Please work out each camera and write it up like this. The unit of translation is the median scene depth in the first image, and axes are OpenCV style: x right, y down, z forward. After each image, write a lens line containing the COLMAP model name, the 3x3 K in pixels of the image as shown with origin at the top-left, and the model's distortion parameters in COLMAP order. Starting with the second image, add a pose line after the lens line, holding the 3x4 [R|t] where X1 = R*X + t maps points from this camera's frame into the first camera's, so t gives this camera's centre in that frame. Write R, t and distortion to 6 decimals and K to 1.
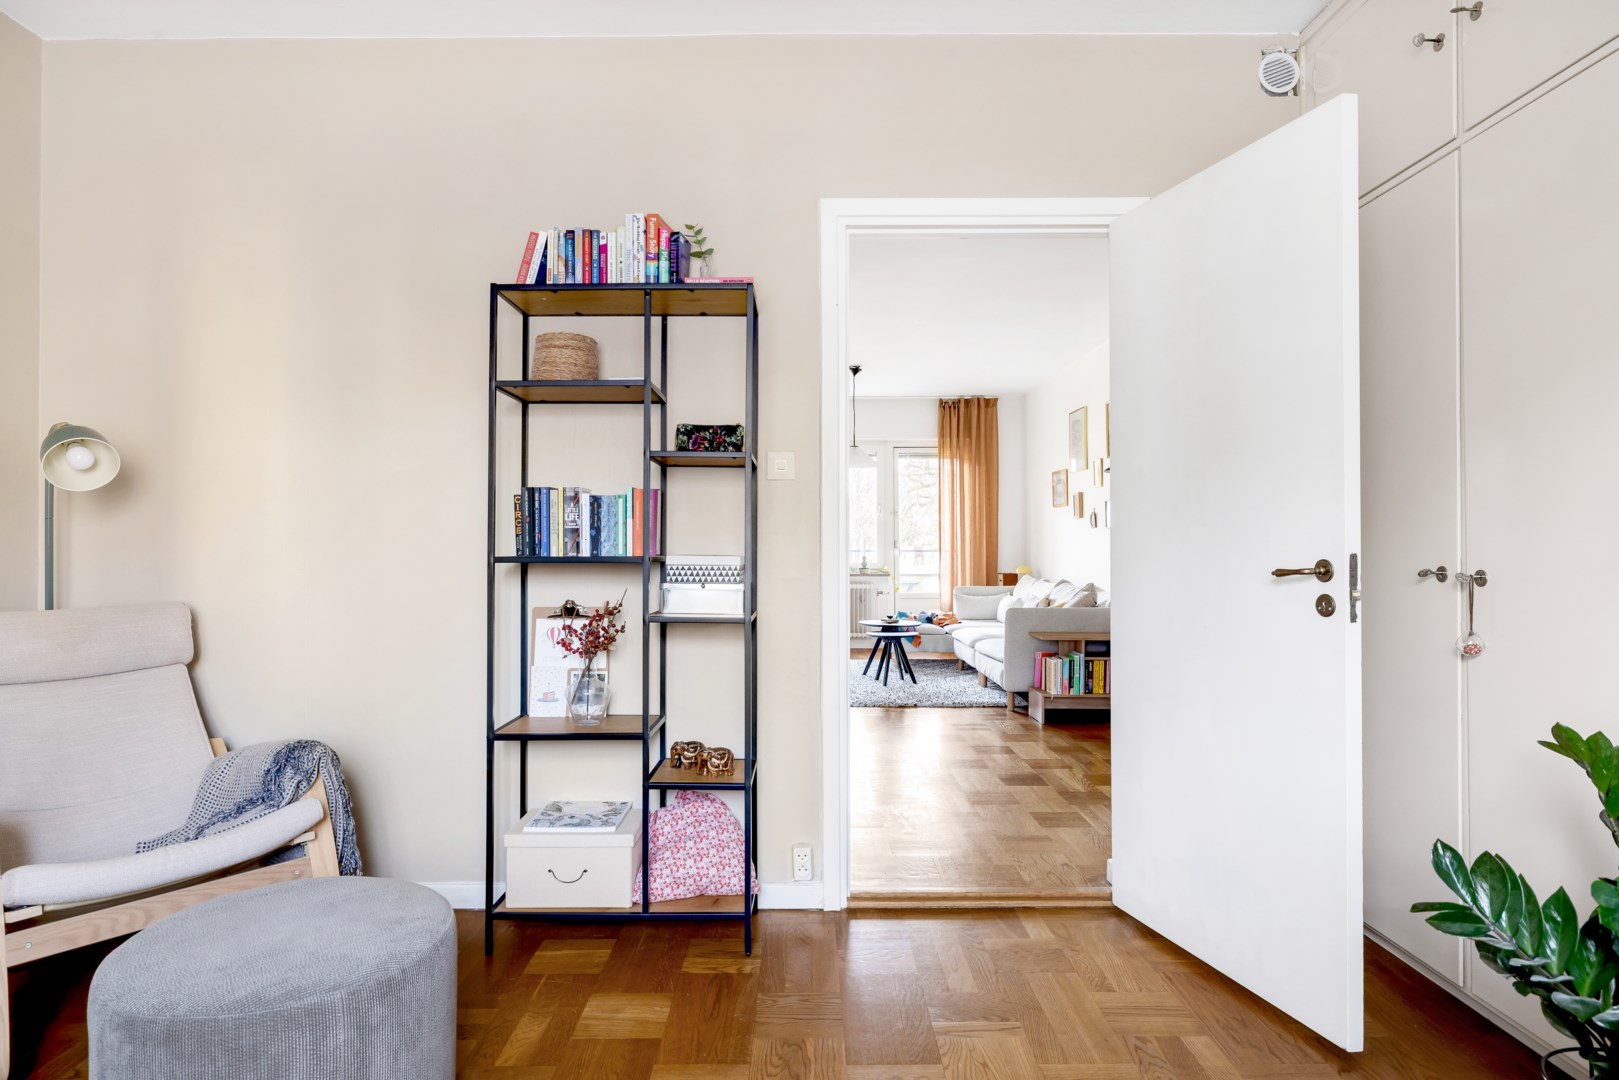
lens RADIAL K [[961.0, 0, 809.5], [0, 961.0, 540.0], [0, 0, 1]] dist [-0.002909, 0.000976]
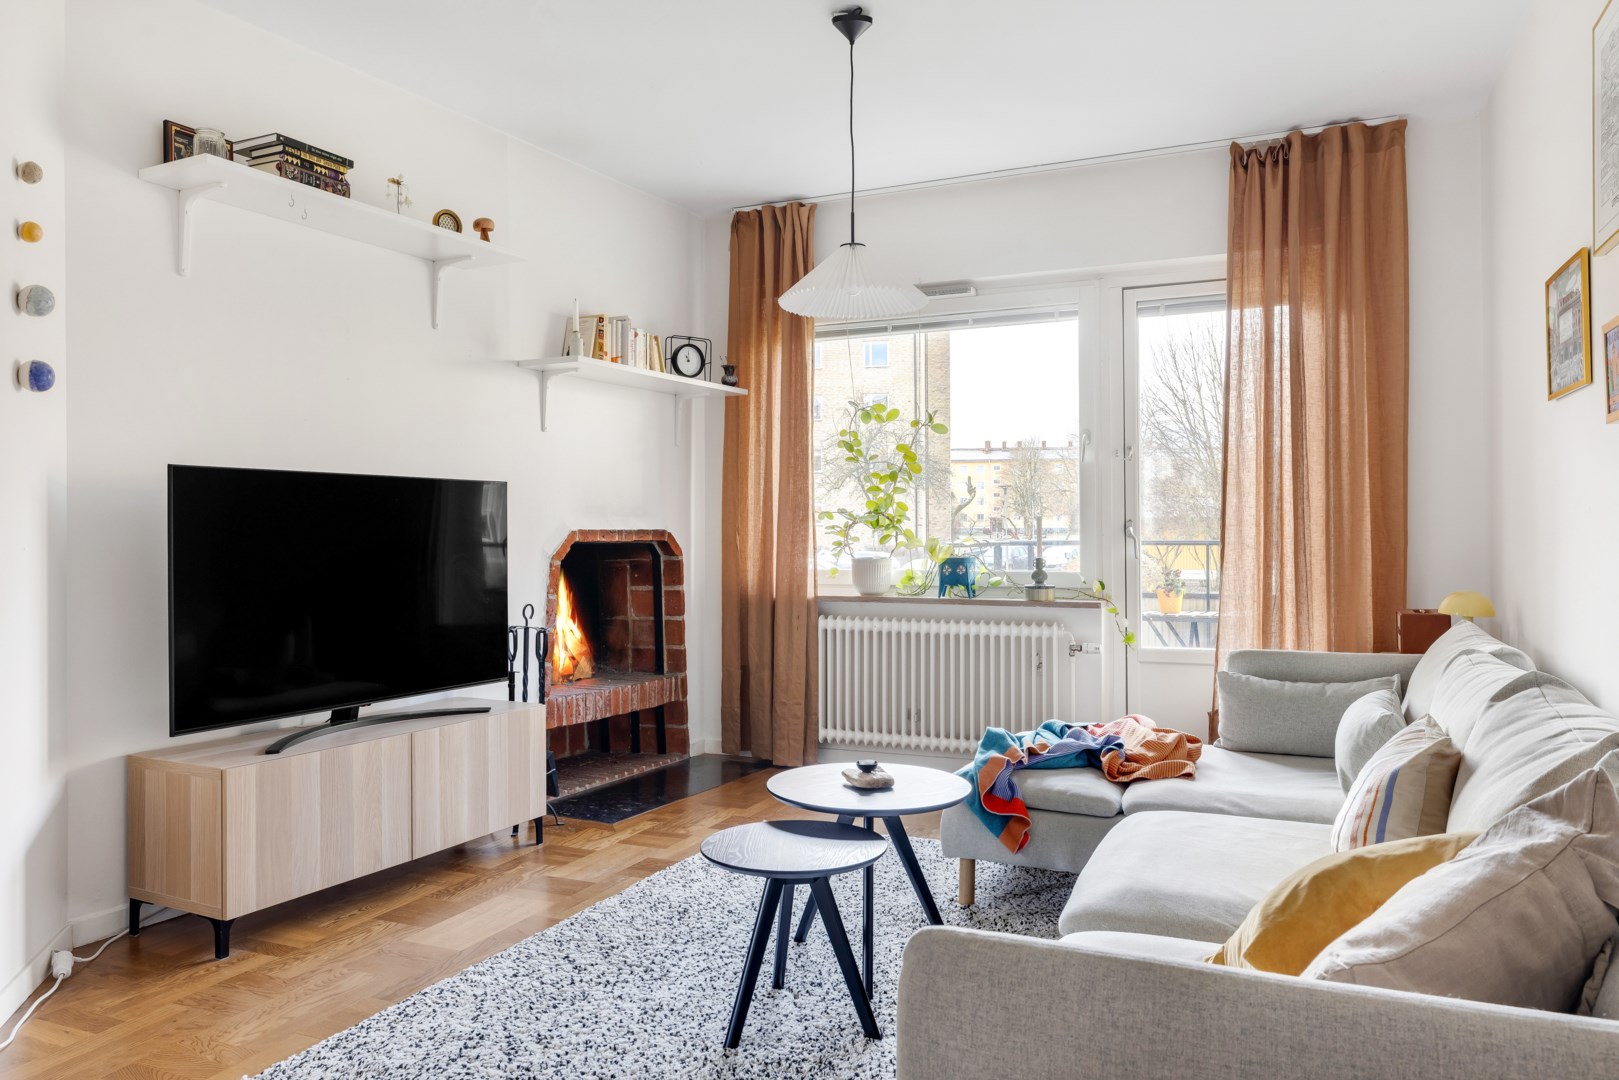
lens RADIAL K [[1133.0, 0, 809.5], [0, 1133.0, 540.0], [0, 0, 1]] dist [0.002164, -0.000381]
pose [[0.910820, 0.001681, -0.412799, 0.168716], [0.004410, 0.999895, 0.013803, 0.002304], [0.412779, -0.014392, 0.910717, 0.521628]]
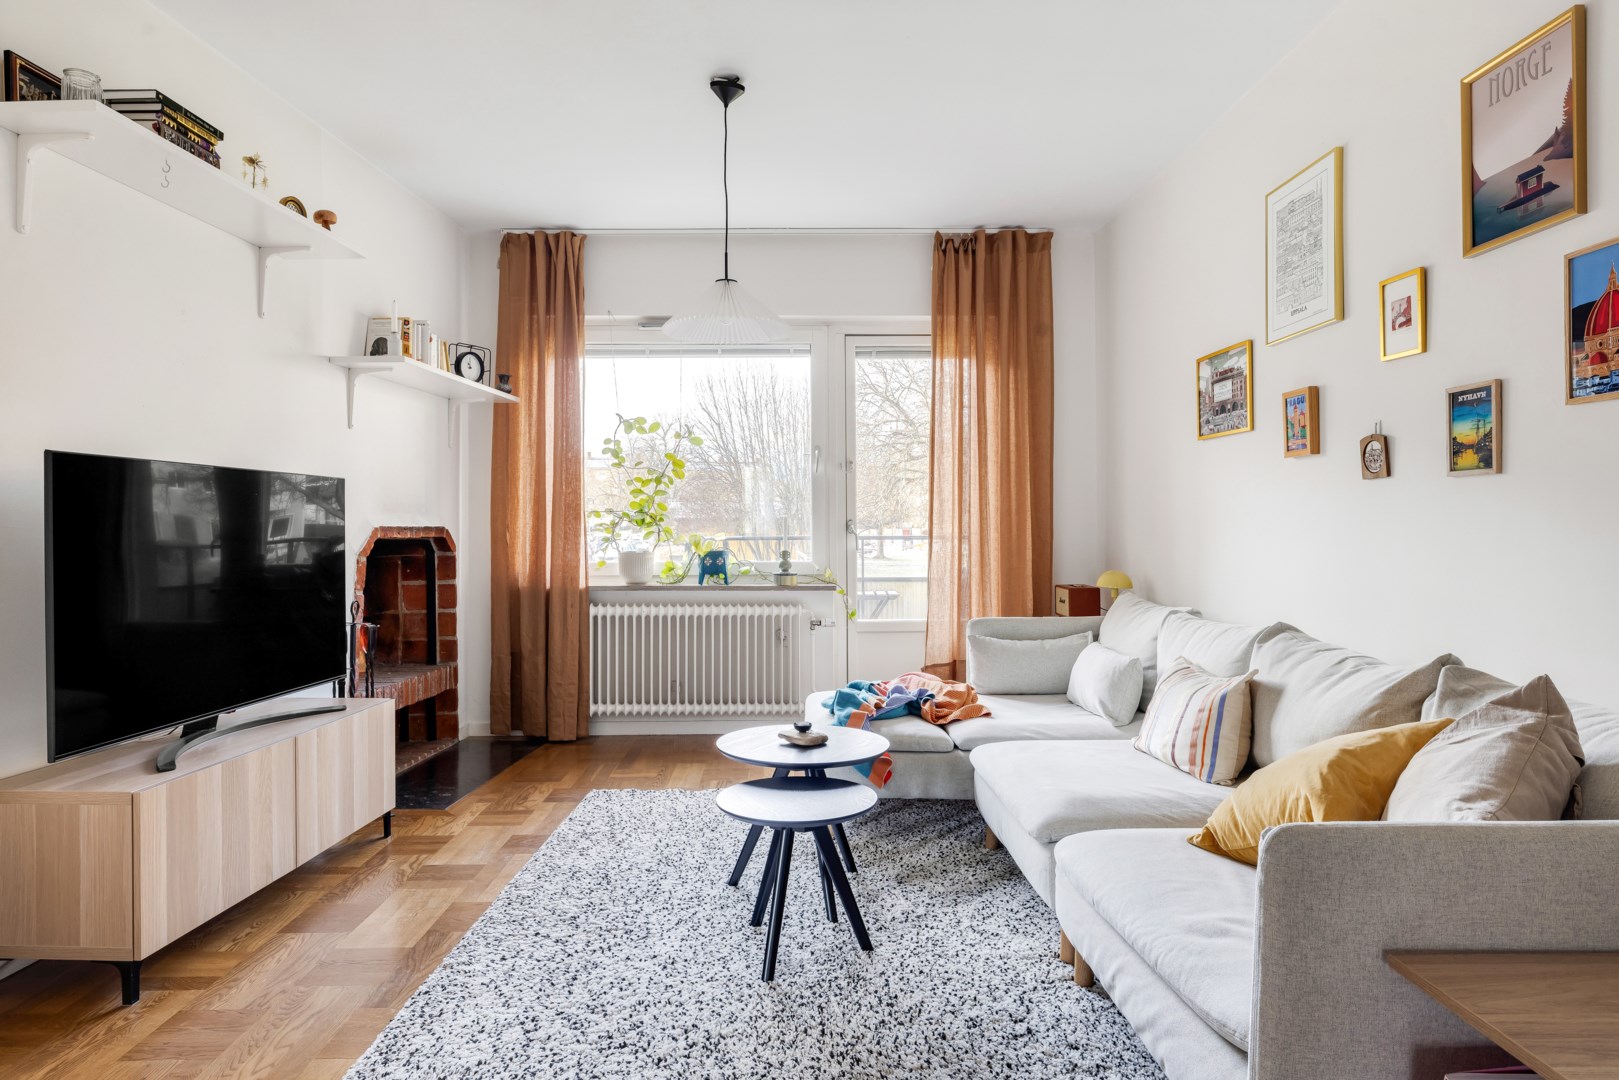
lens RADIAL K [[961.0, 0, 809.5], [0, 961.0, 540.0], [0, 0, 1]] dist [-0.002909, 0.000976]
pose [[0.999939, -0.000696, 0.011038, 0.064552], [0.000490, 0.999826, 0.018668, 0.002292], [-0.011049, -0.018661, 0.999765, 0.502266]]
